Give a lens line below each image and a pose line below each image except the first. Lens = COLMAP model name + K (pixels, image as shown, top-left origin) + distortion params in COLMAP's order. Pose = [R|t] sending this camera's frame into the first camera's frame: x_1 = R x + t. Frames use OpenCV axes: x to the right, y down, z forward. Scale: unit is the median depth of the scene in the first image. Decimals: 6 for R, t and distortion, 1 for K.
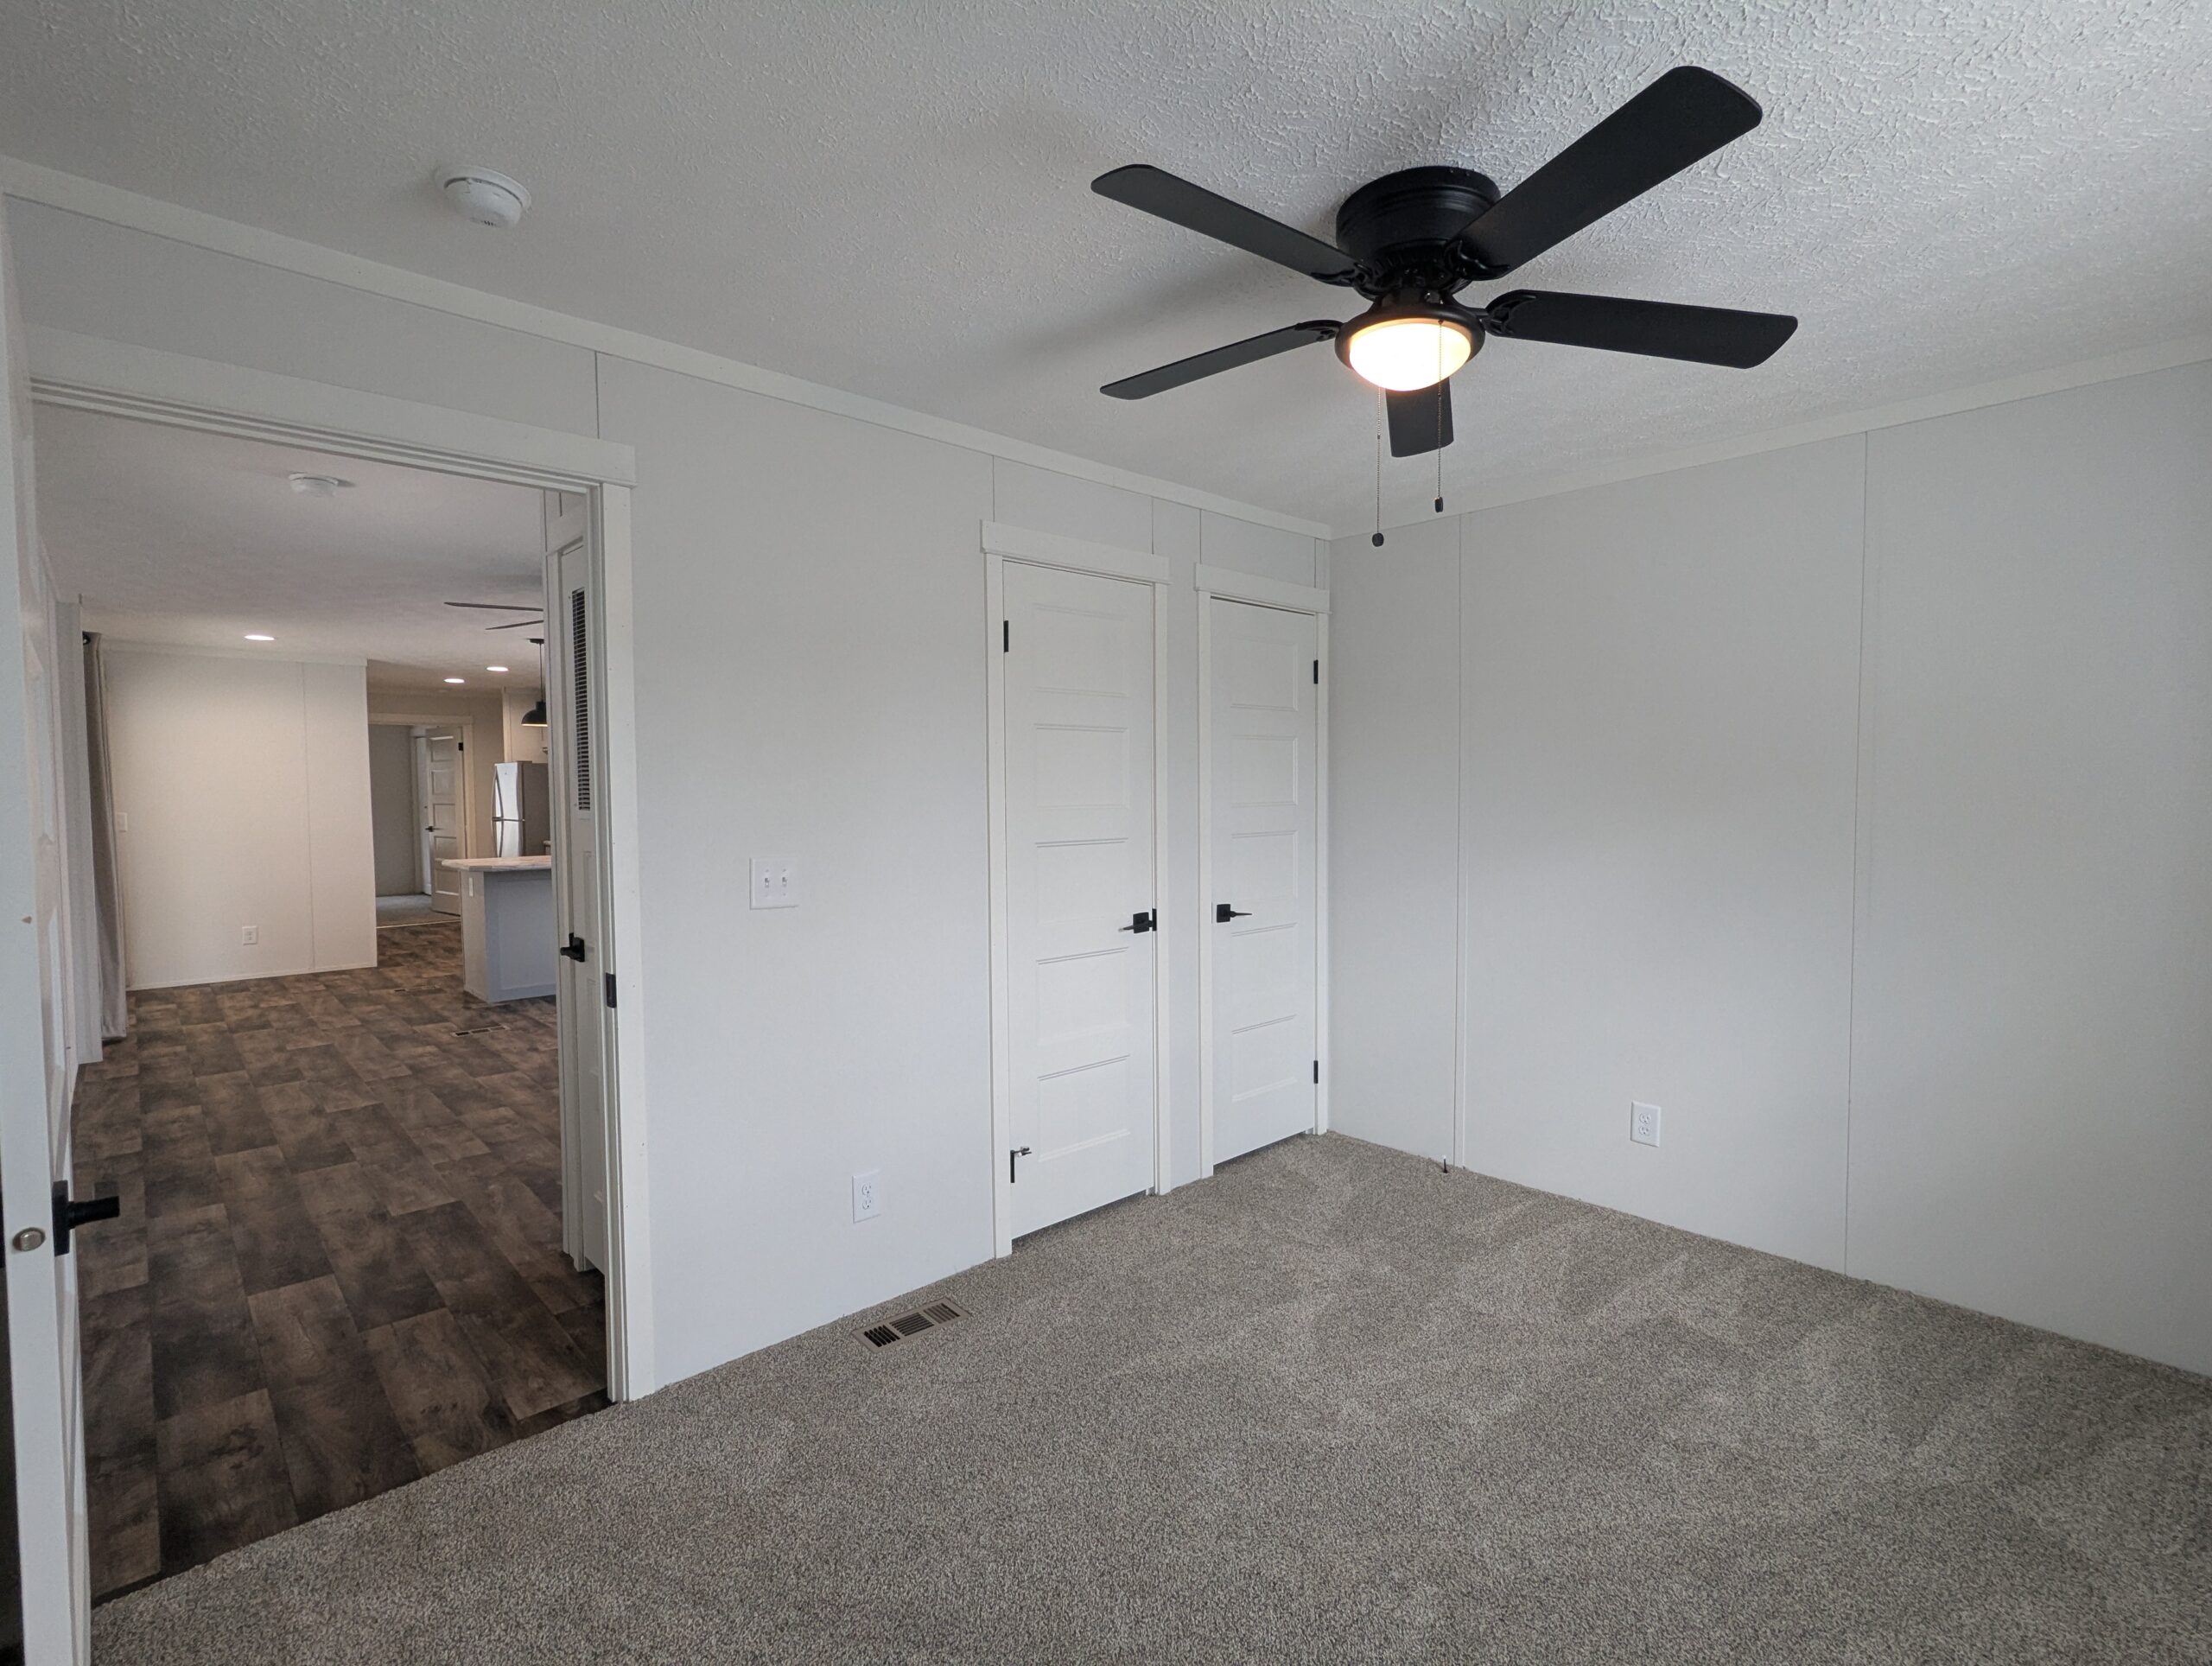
lens RADIAL K [[1069.5, 0, 1096.6], [0, 1069.5, 835.1], [0, 0, 1]] dist [-0.003381, -0.001295]
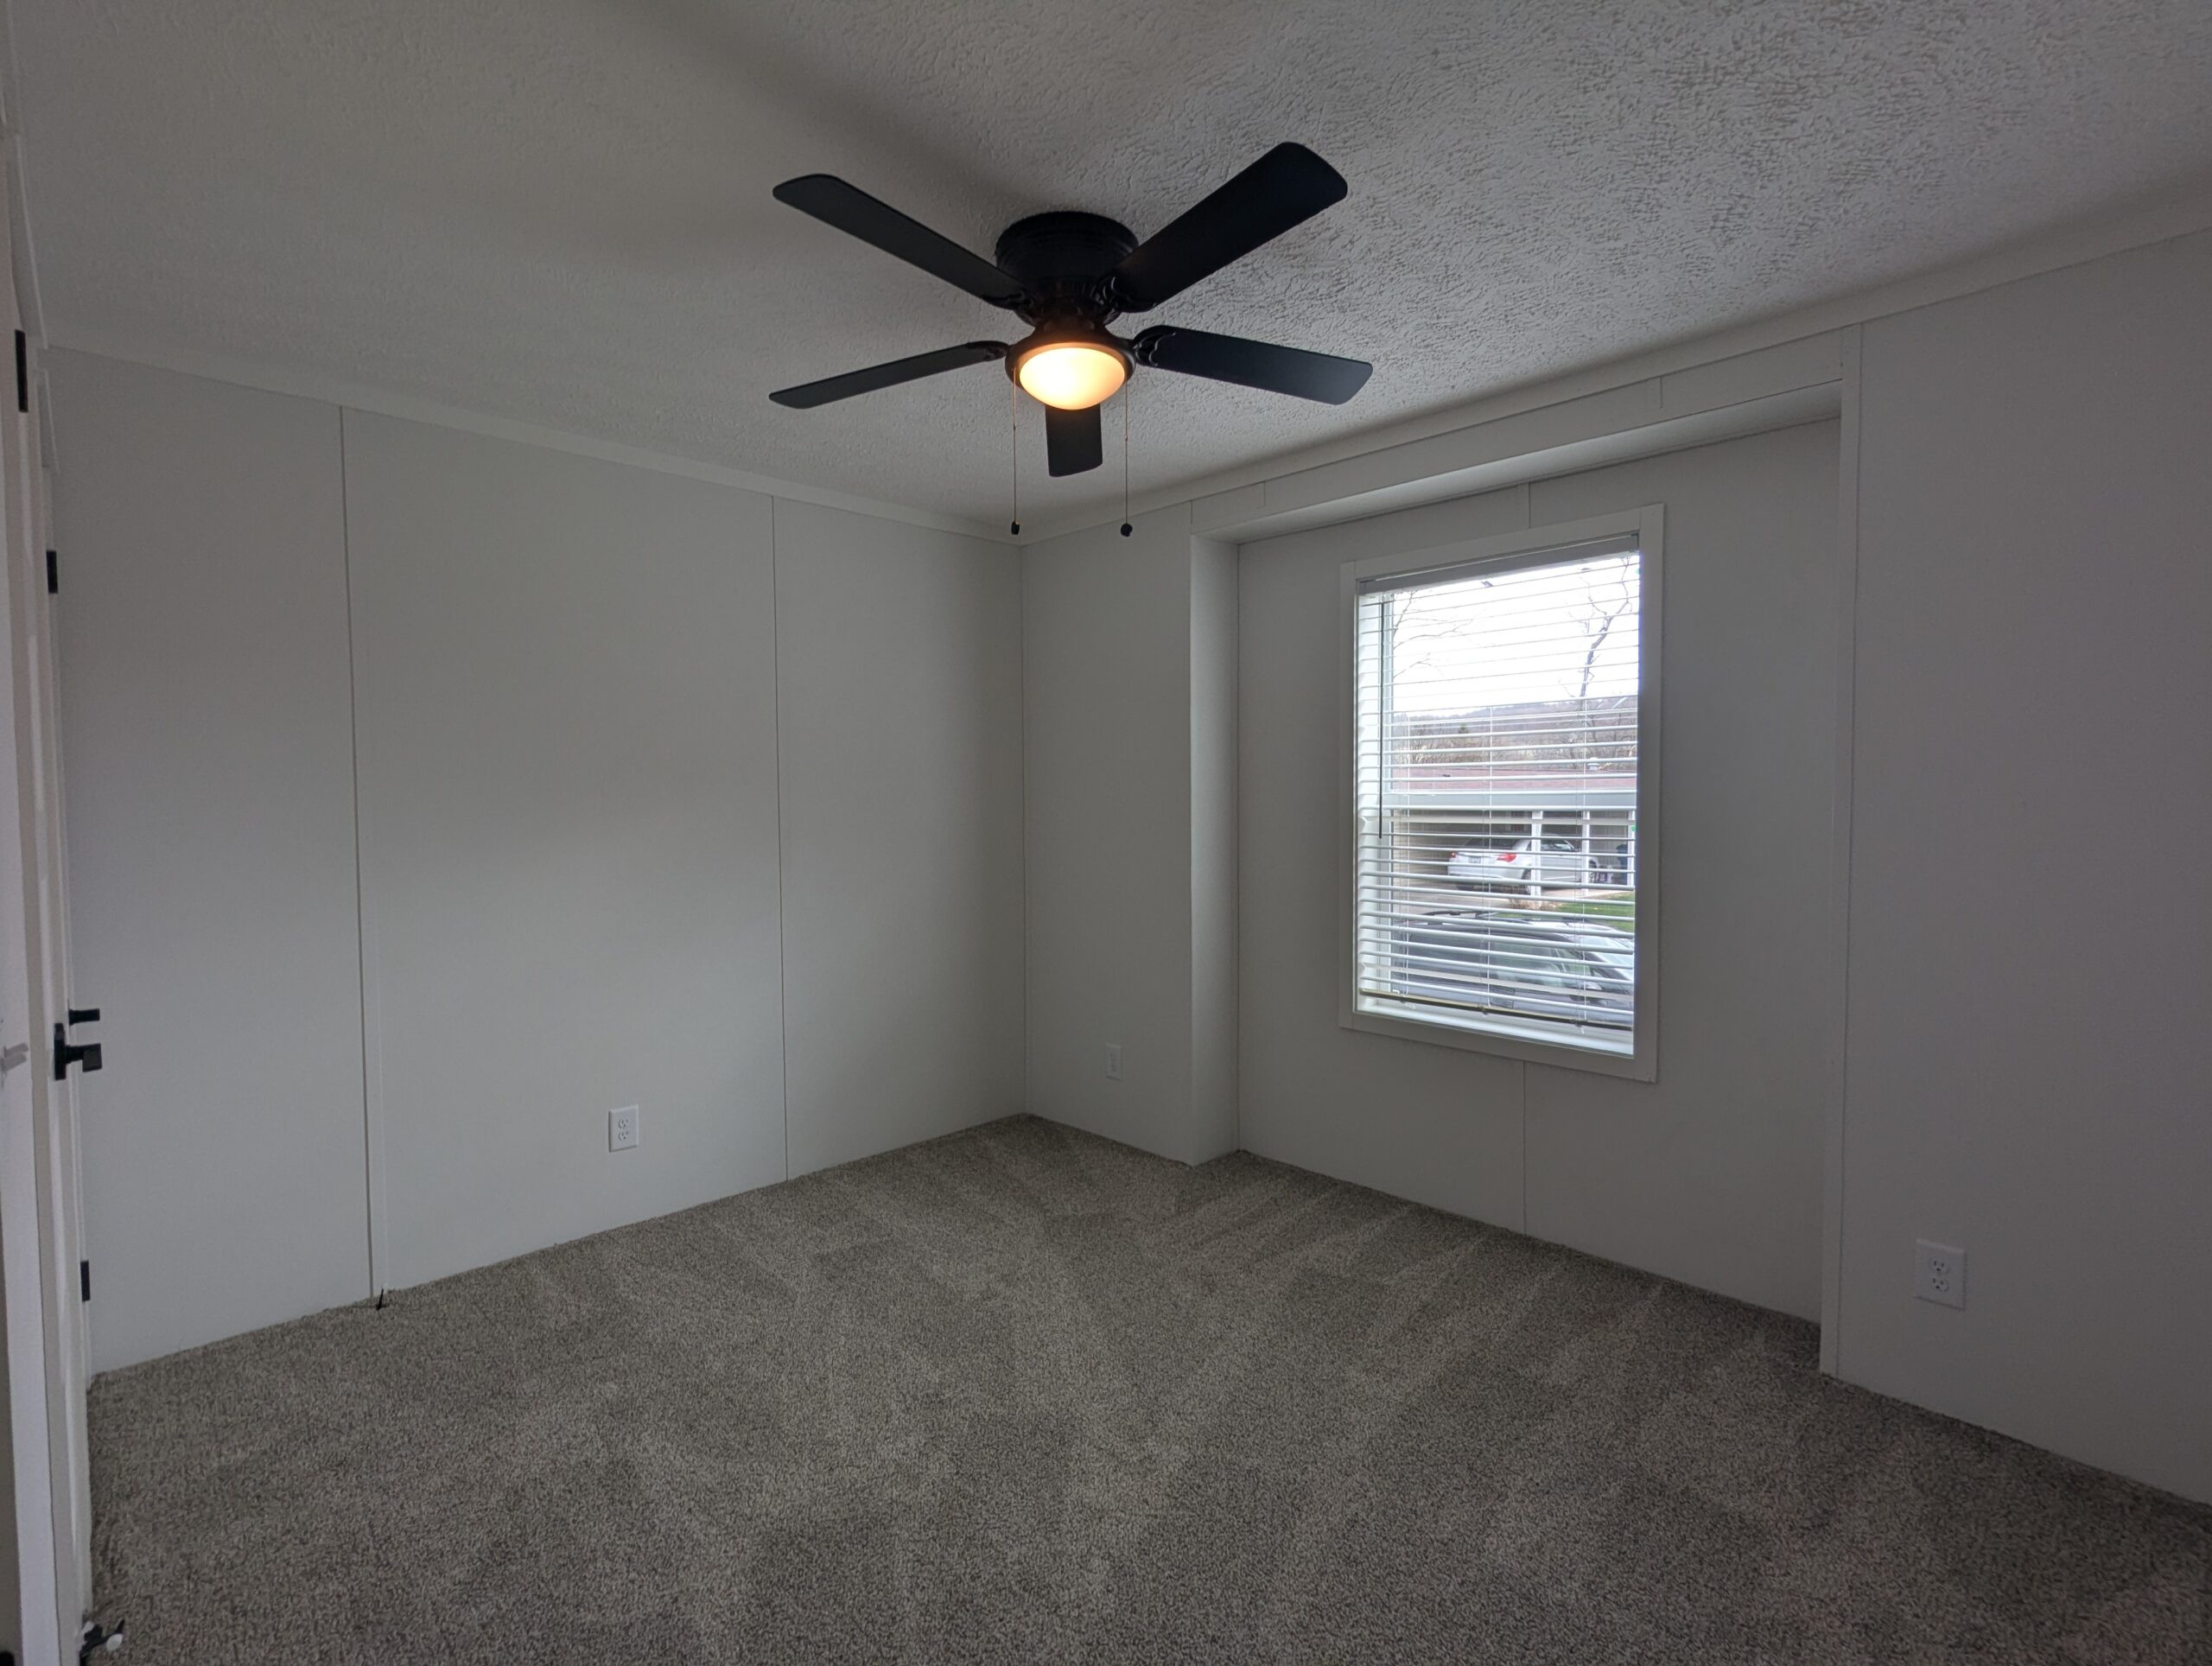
lens RADIAL K [[1069.5, 0, 1096.6], [0, 1069.5, 835.1], [0, 0, 1]] dist [-0.003381, -0.001295]
pose [[-0.012530, -0.037626, 0.999213, -0.526873], [0.065864, 0.997091, 0.038372, -0.004072], [-0.997750, 0.066293, -0.010015, 0.658914]]
